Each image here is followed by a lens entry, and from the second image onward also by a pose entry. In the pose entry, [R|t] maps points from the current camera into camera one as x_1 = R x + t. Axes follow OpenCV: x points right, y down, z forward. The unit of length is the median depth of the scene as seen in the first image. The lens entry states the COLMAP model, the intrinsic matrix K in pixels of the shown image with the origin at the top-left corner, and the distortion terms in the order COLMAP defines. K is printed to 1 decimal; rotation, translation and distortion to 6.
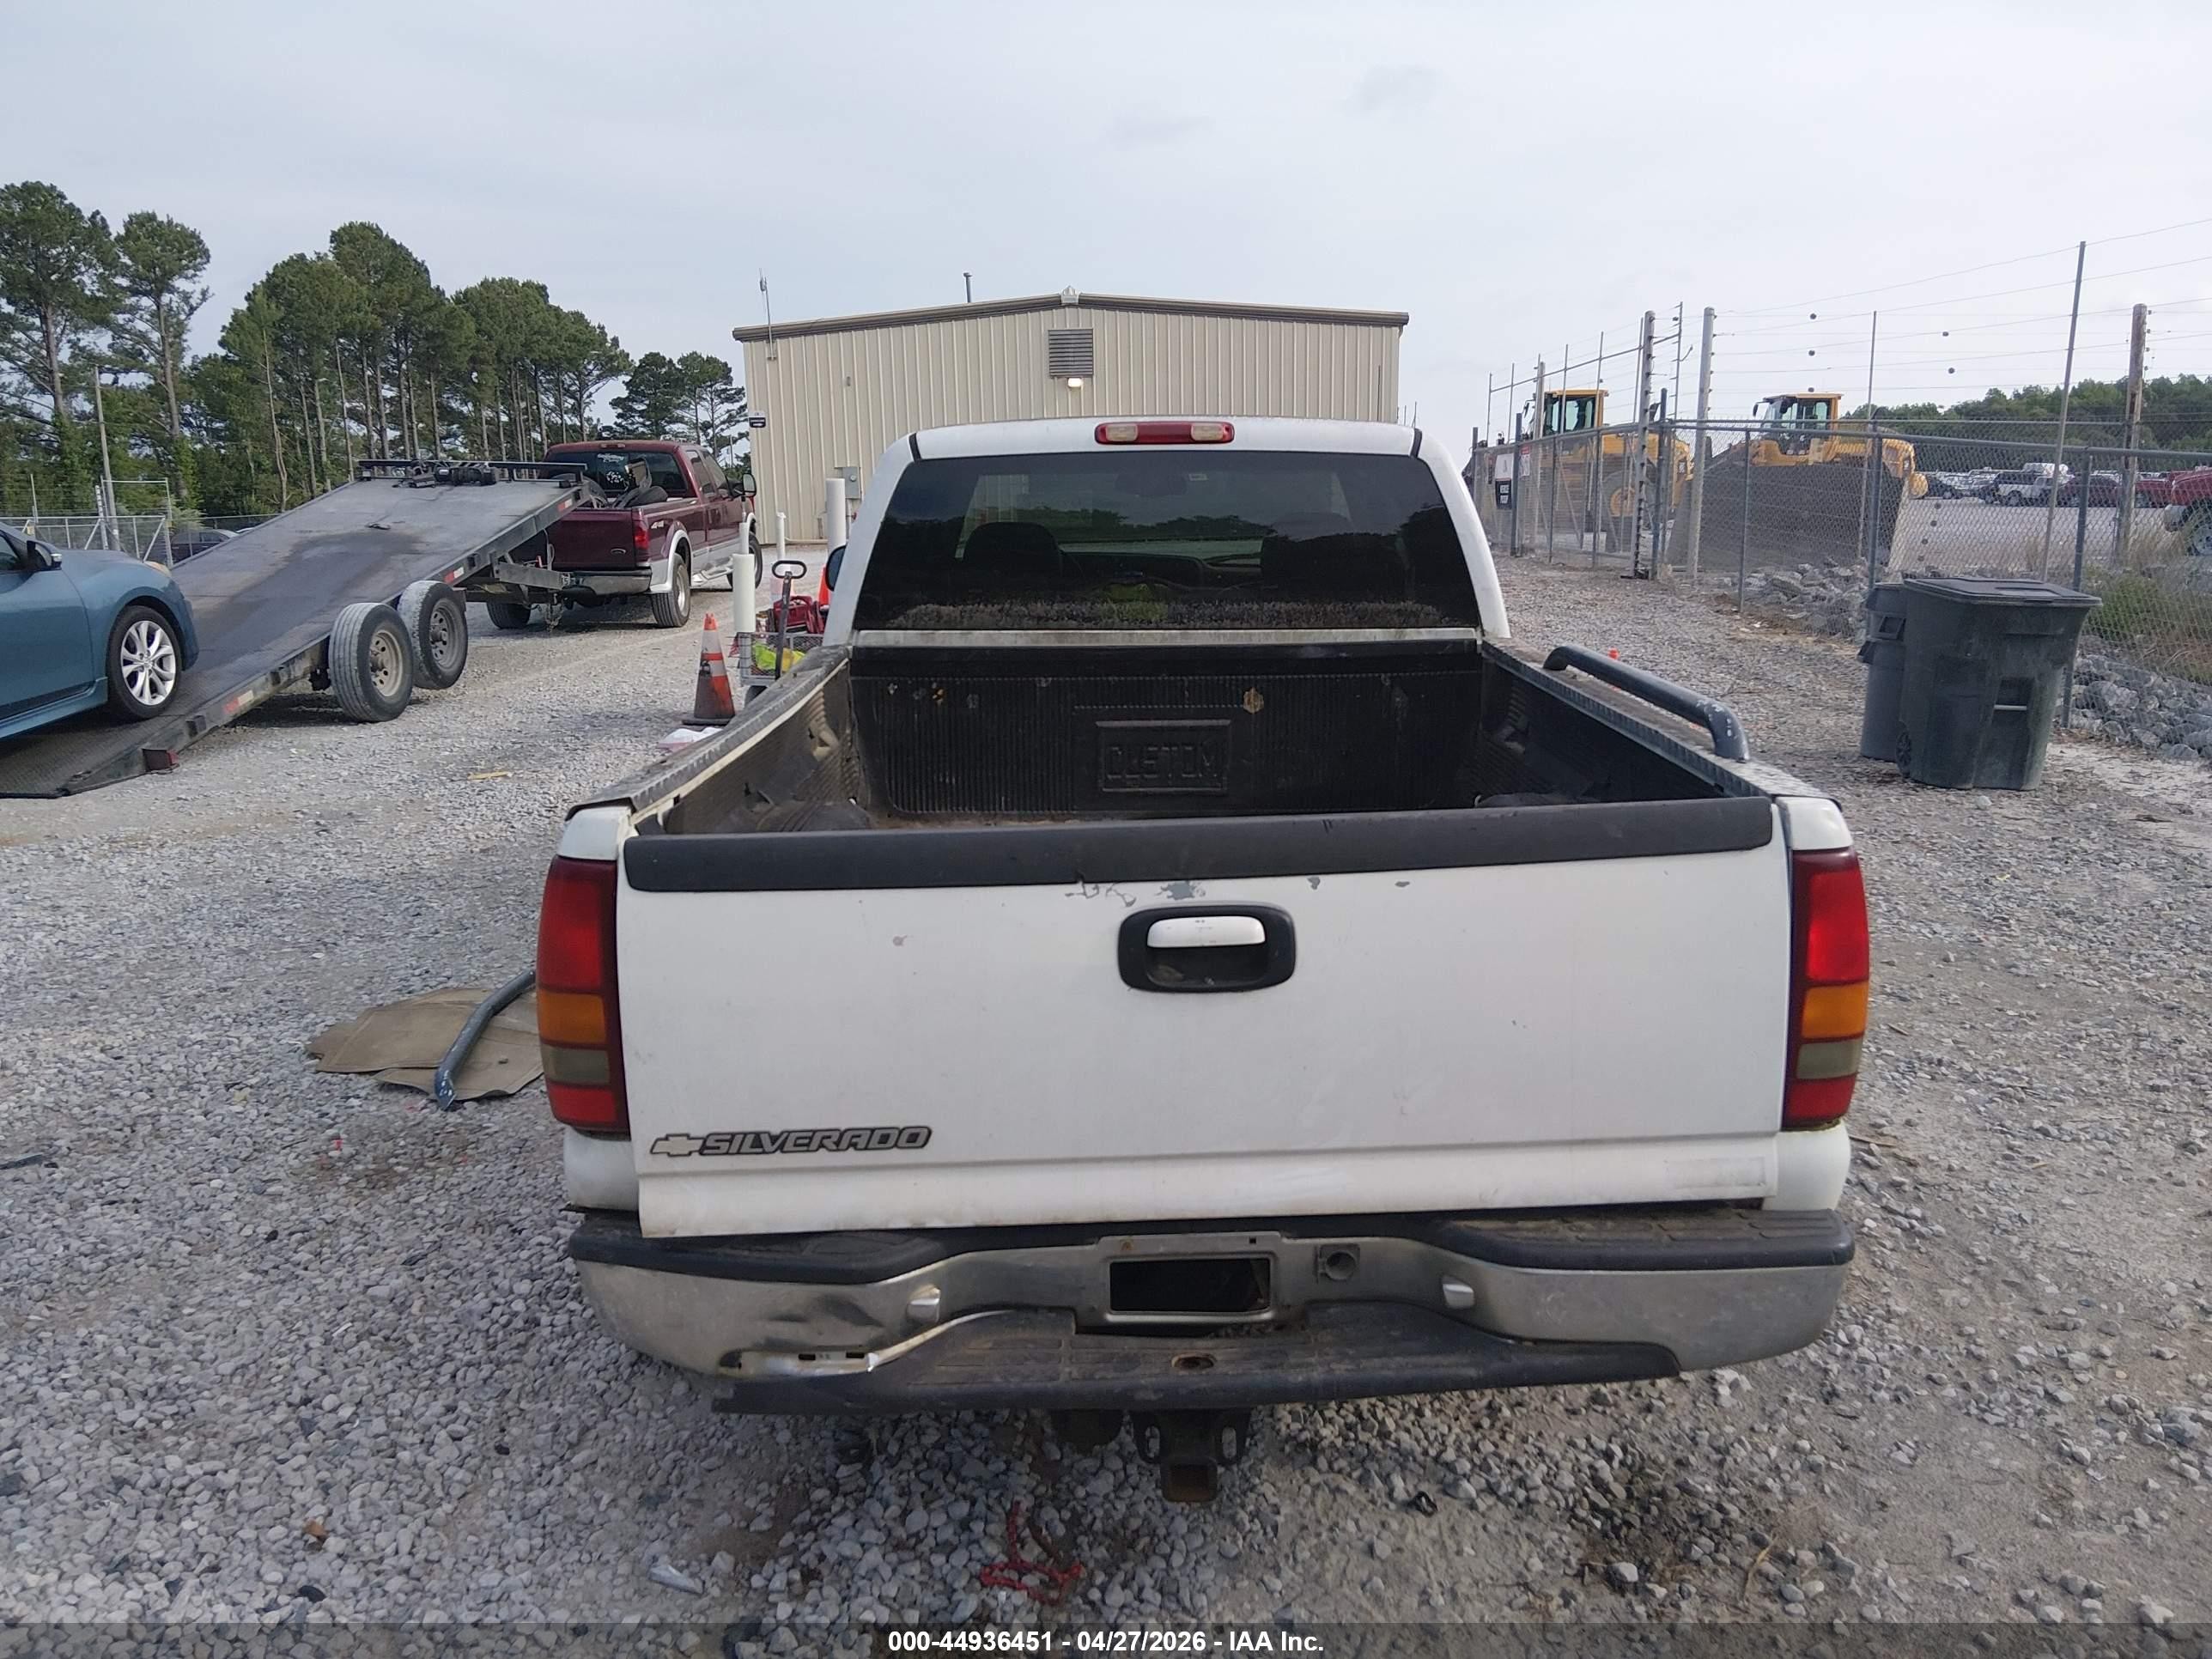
lens RADIAL K [[1657.4, 0, 1105.3], [0, 1657.4, 863.2], [0, 0, 1]] dist [0.104891, -0.169982]
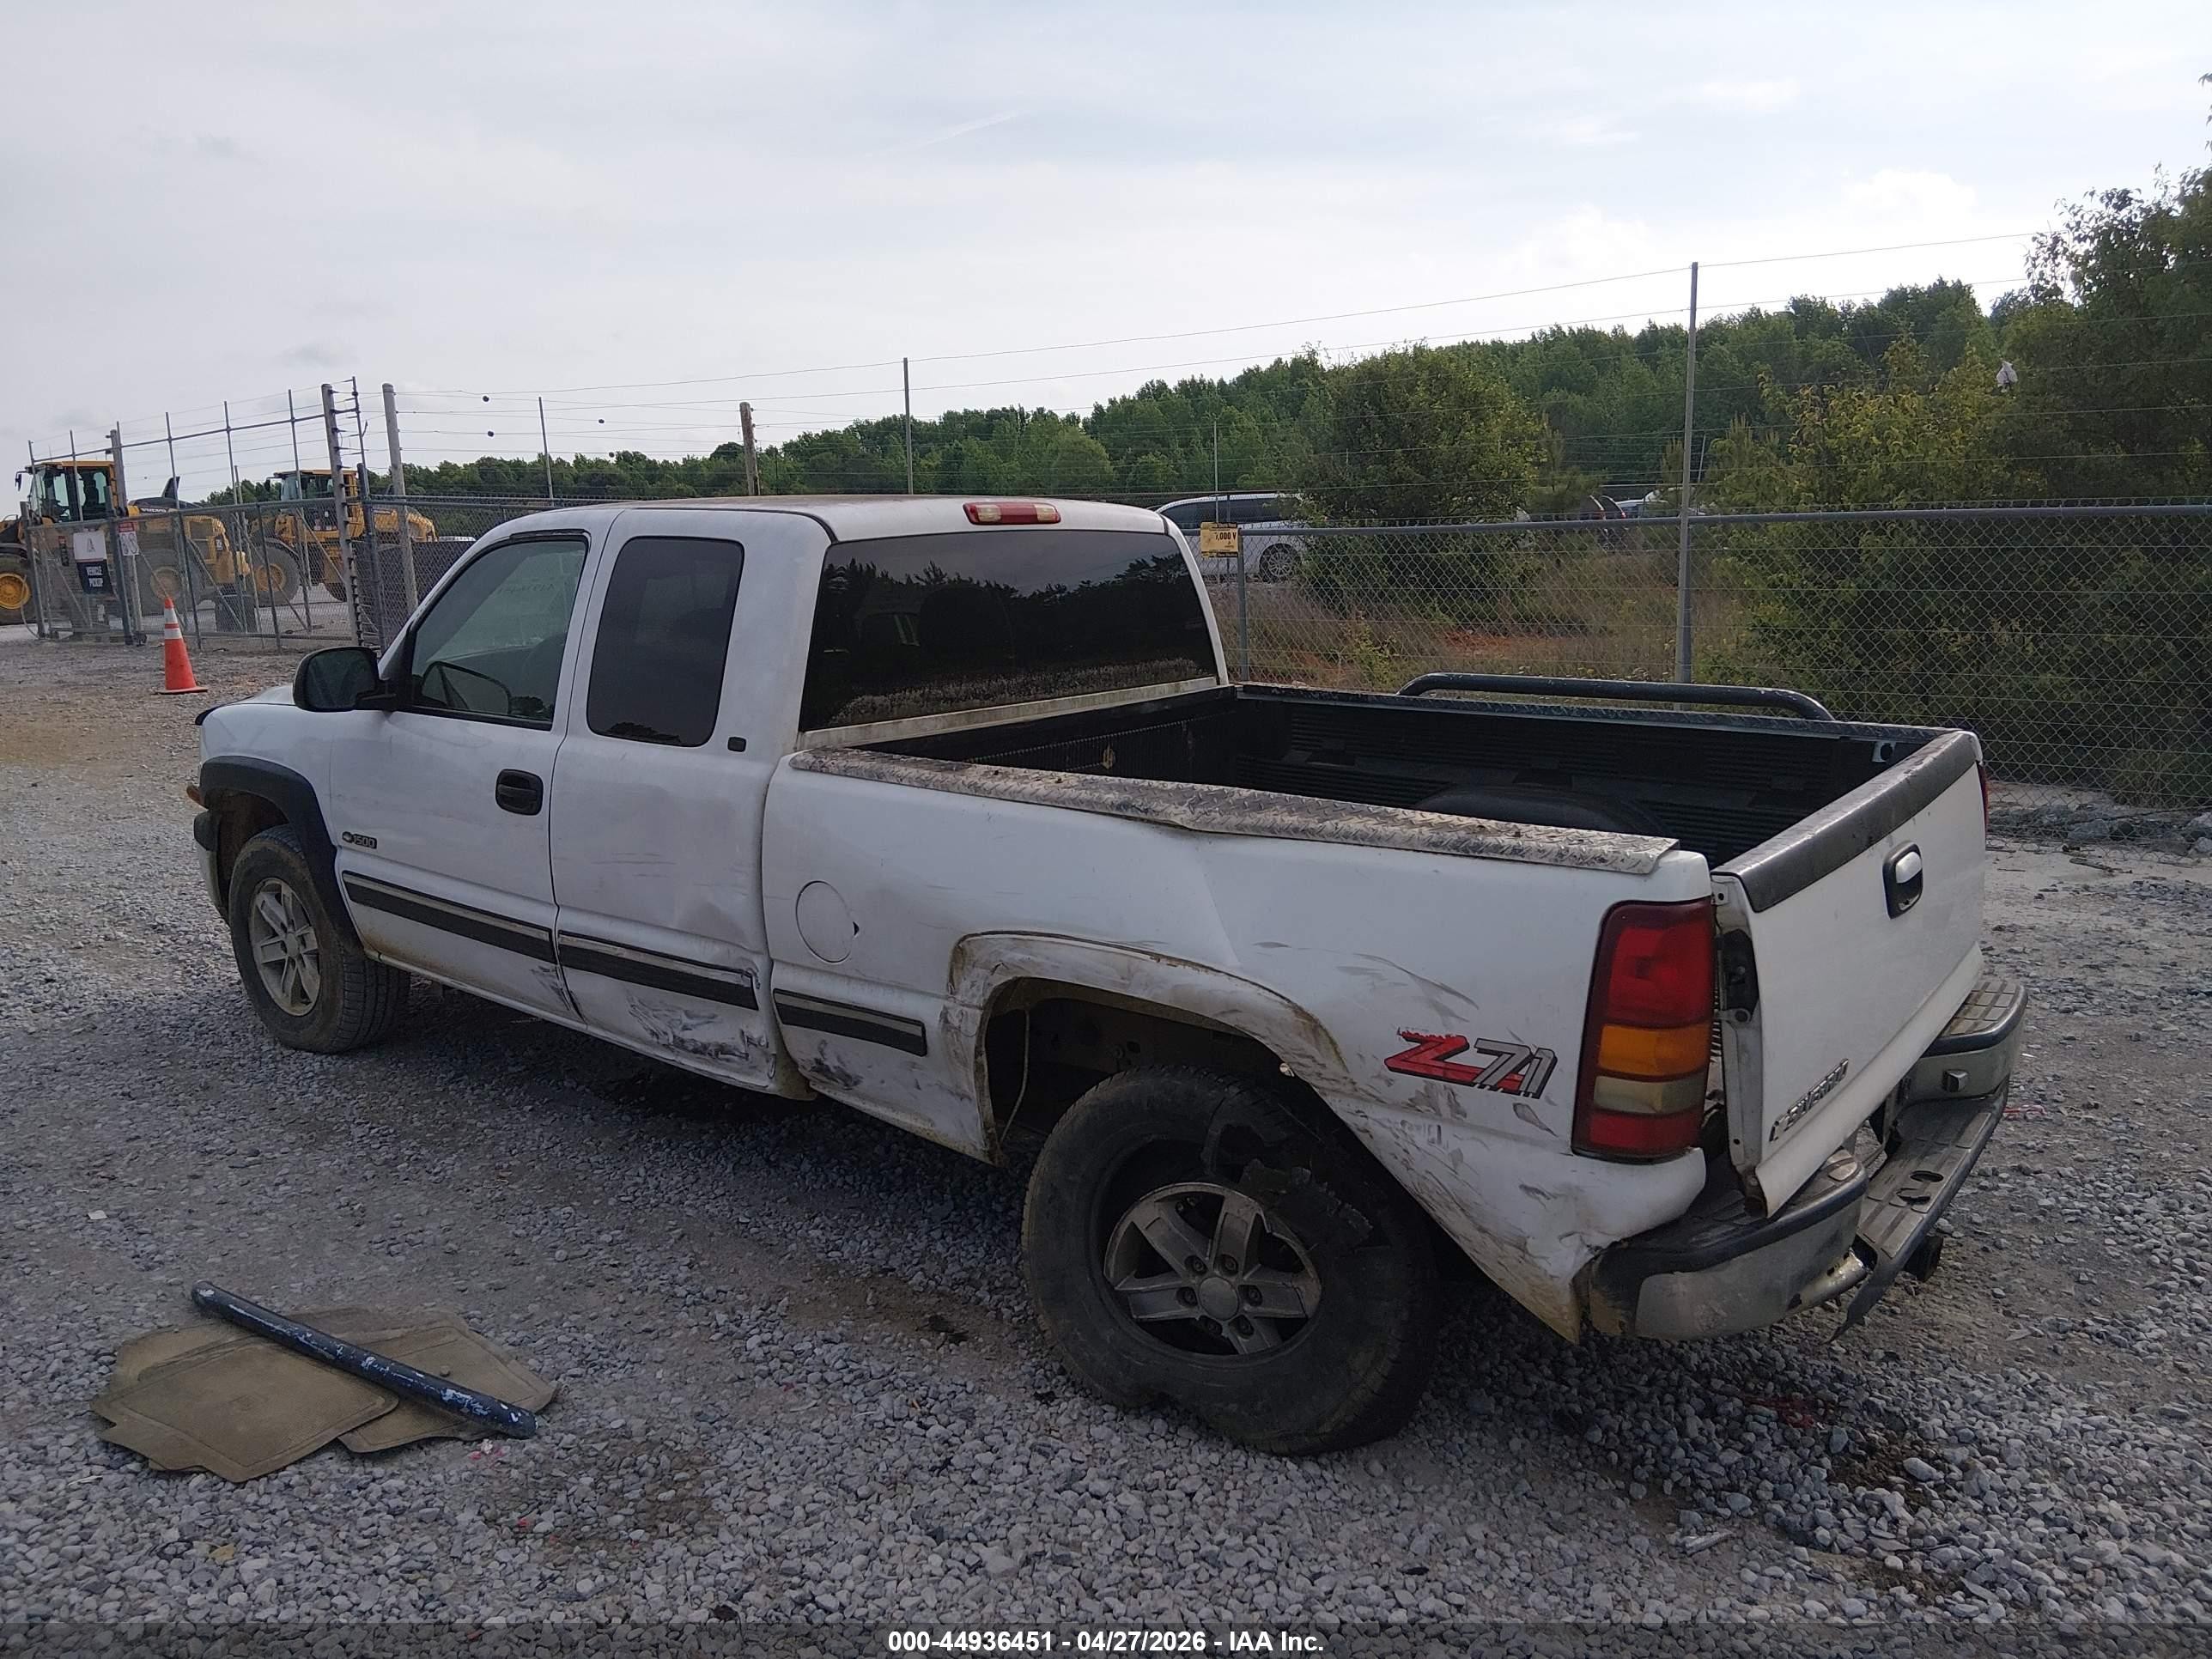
lens RADIAL K [[1668.4, 0, 1100.2], [0, 1668.4, 868.8], [0, 0, 1]] dist [0.119050, -0.216849]
pose [[0.624468, -0.161411, 0.764190, -0.751856], [0.192656, 0.980014, 0.049566, -0.081620], [-0.756917, 0.116274, 0.643084, 0.310599]]
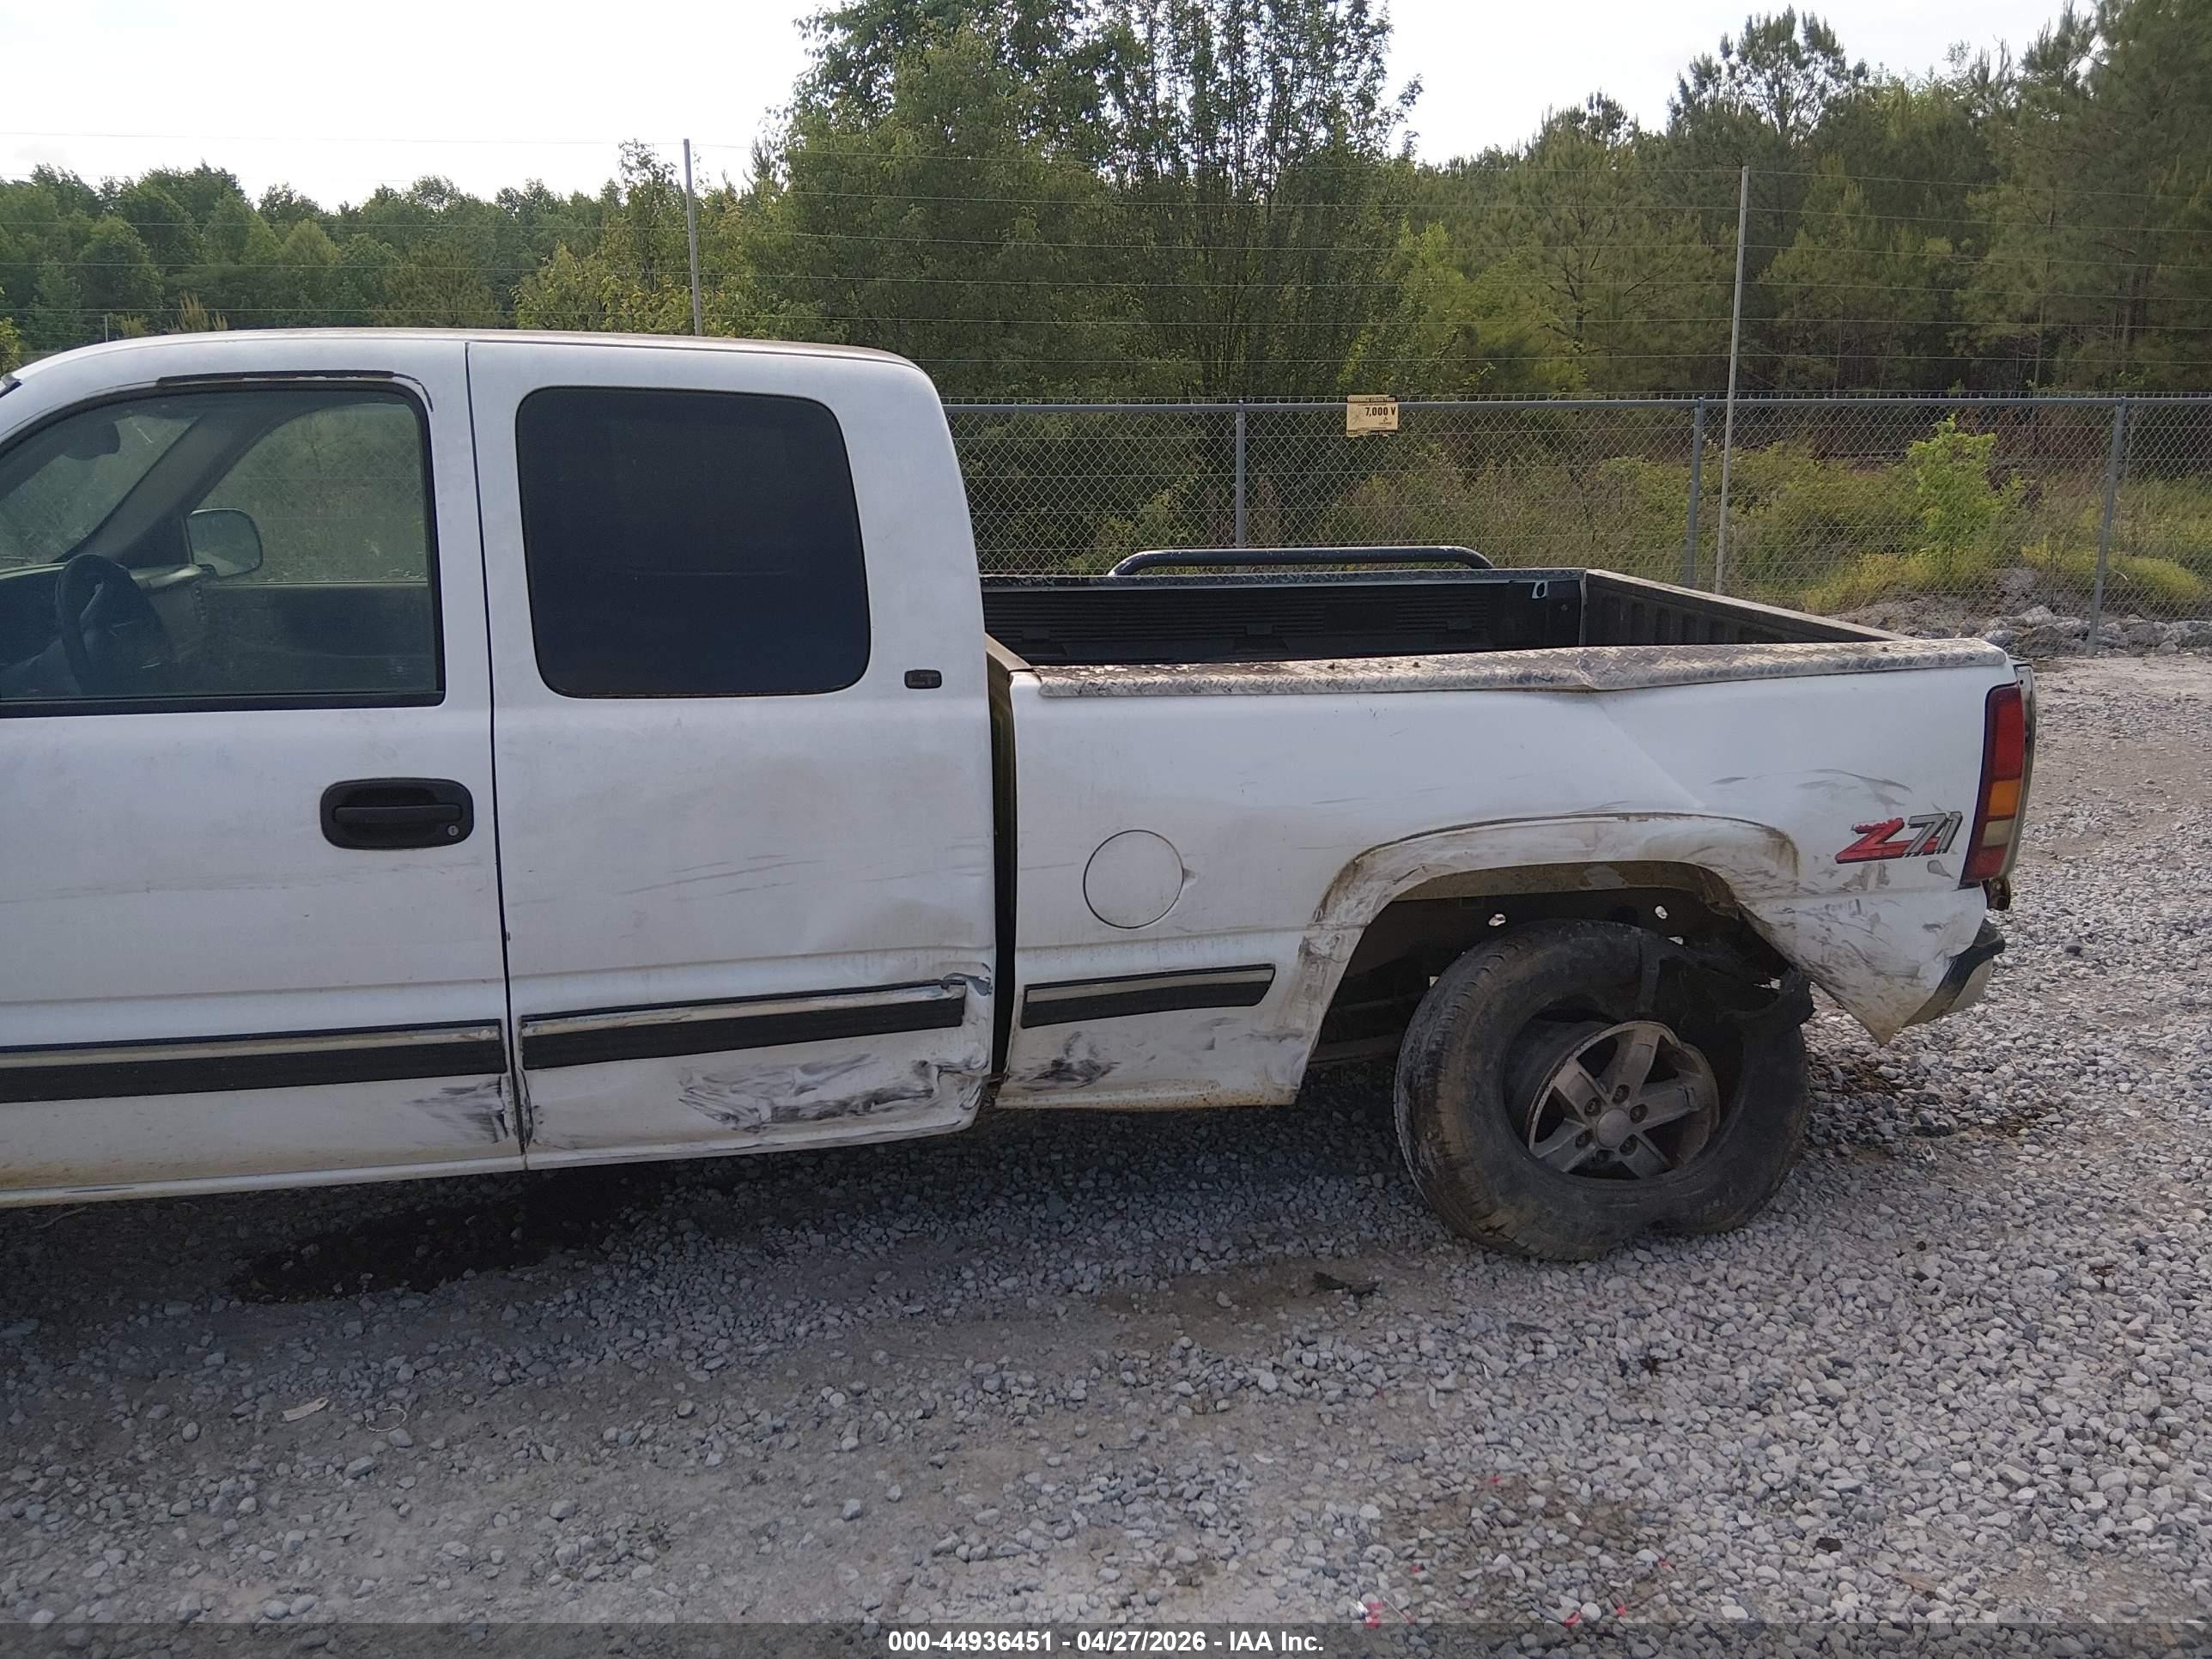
lens RADIAL K [[1657.4, 0, 1105.3], [0, 1657.4, 863.2], [0, 0, 1]] dist [0.104891, -0.169982]
pose [[-0.262551, -0.247032, 0.932761, -0.825521], [0.218464, 0.926353, 0.306827, -0.260475], [-0.939862, 0.284332, -0.189247, 1.116405]]
